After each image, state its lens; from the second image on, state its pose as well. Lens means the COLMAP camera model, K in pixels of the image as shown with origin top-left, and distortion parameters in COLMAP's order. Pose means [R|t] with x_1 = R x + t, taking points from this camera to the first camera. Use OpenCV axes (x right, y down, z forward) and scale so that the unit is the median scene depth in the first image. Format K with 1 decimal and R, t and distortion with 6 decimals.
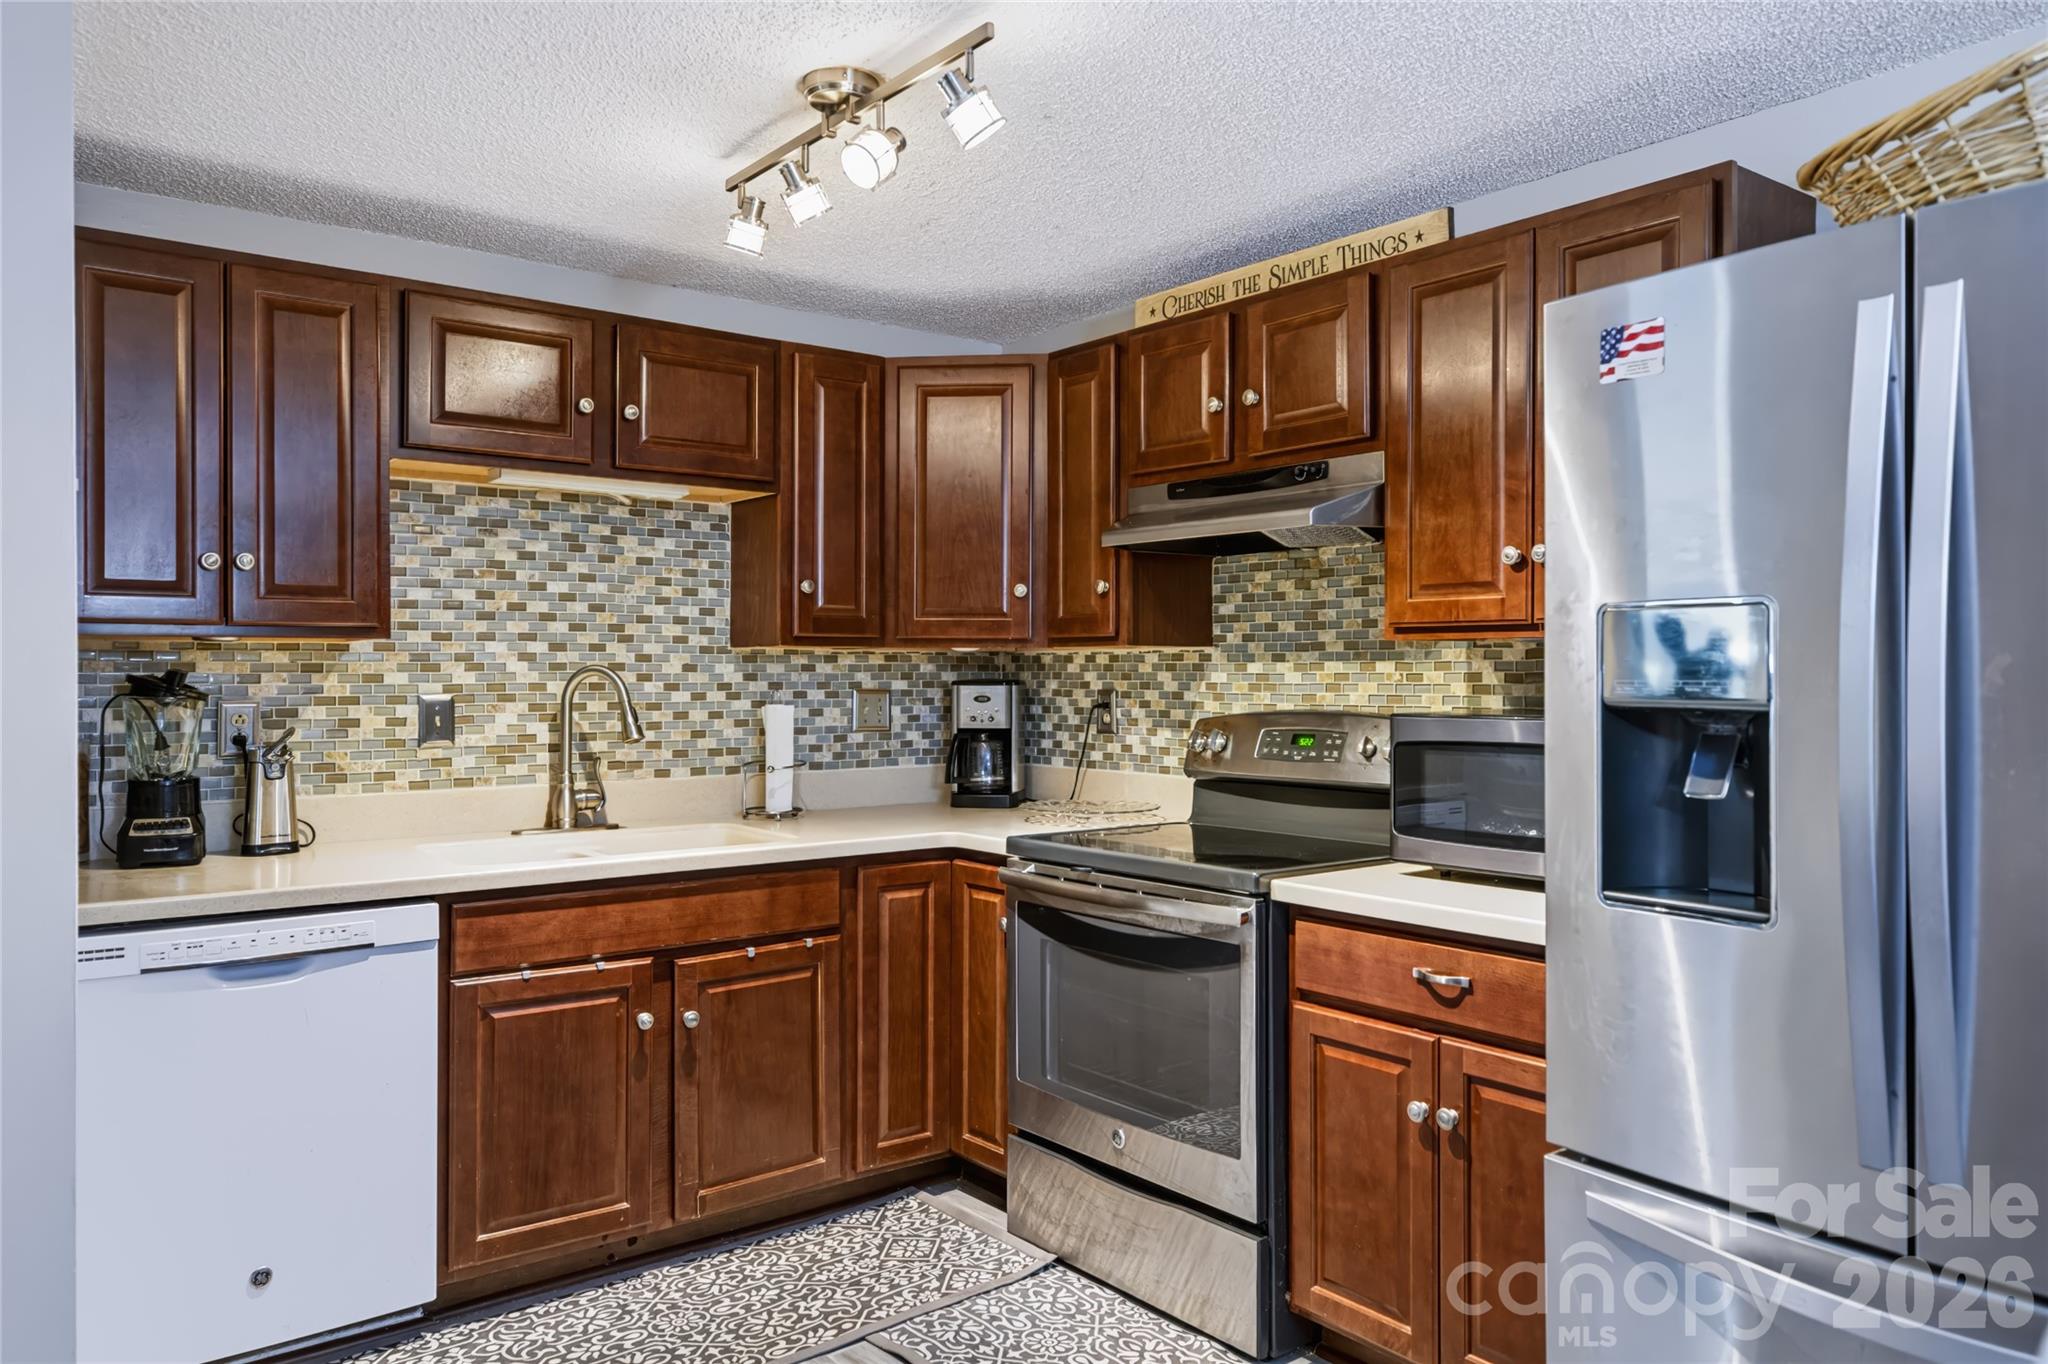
lens RADIAL K [[1414.4, 0, 1024.0], [0, 1414.4, 682.0], [0, 0, 1]] dist [0.004739, 0.003834]
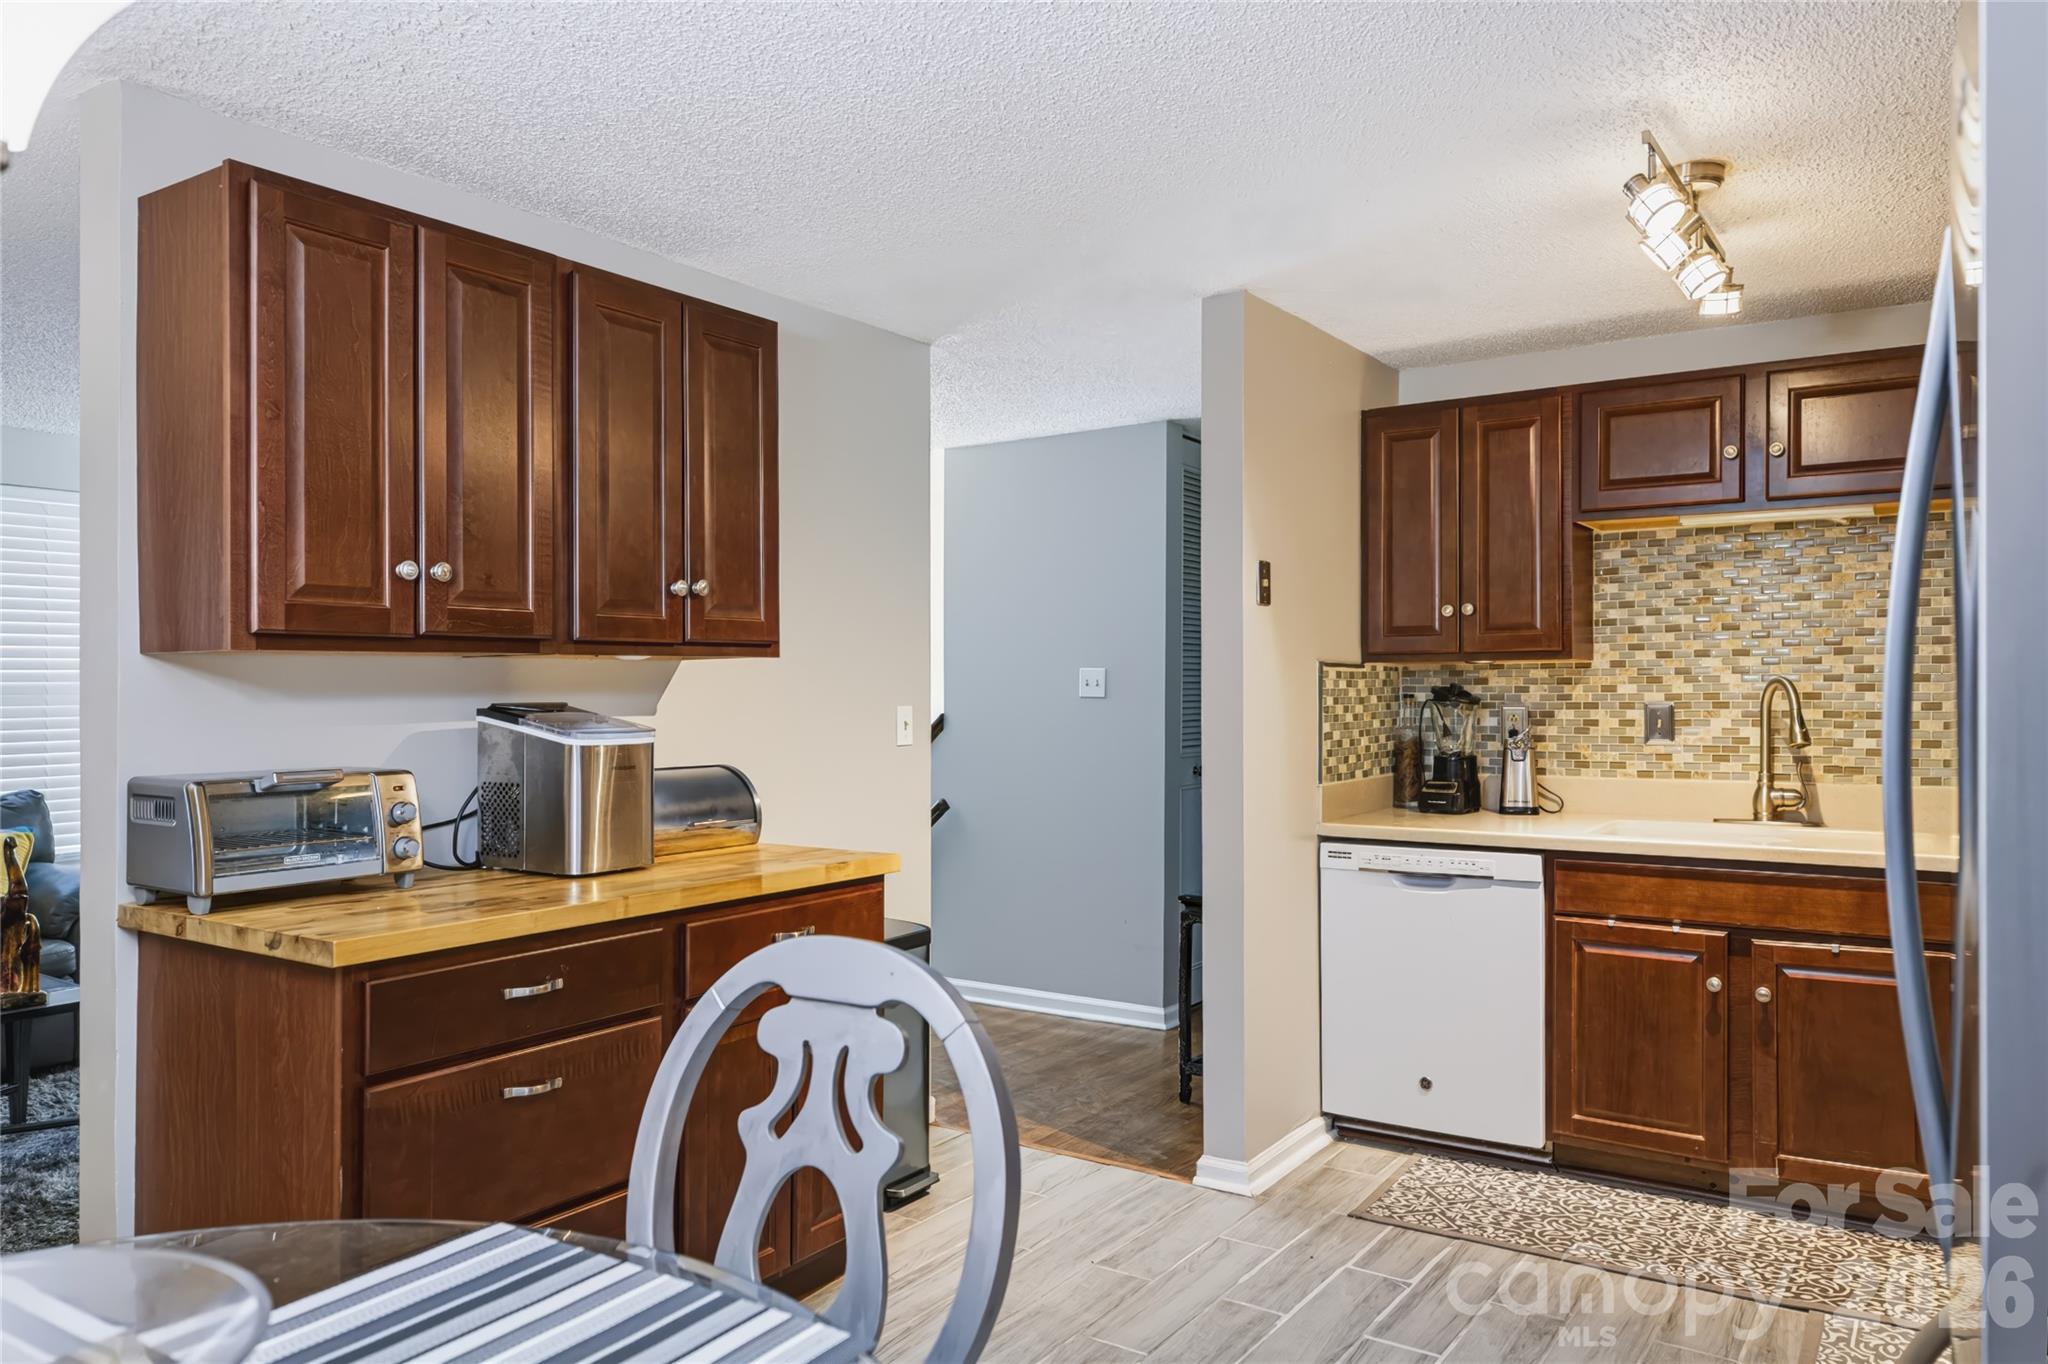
lens RADIAL K [[1414.4, 0, 1024.0], [0, 1414.4, 682.0], [0, 0, 1]] dist [0.004739, 0.003834]
pose [[0.316841, -0.003651, -0.948472, 0.615953], [0.000428, 0.999993, -0.003706, -0.004282], [0.948479, 0.000768, 0.316840, 0.088895]]
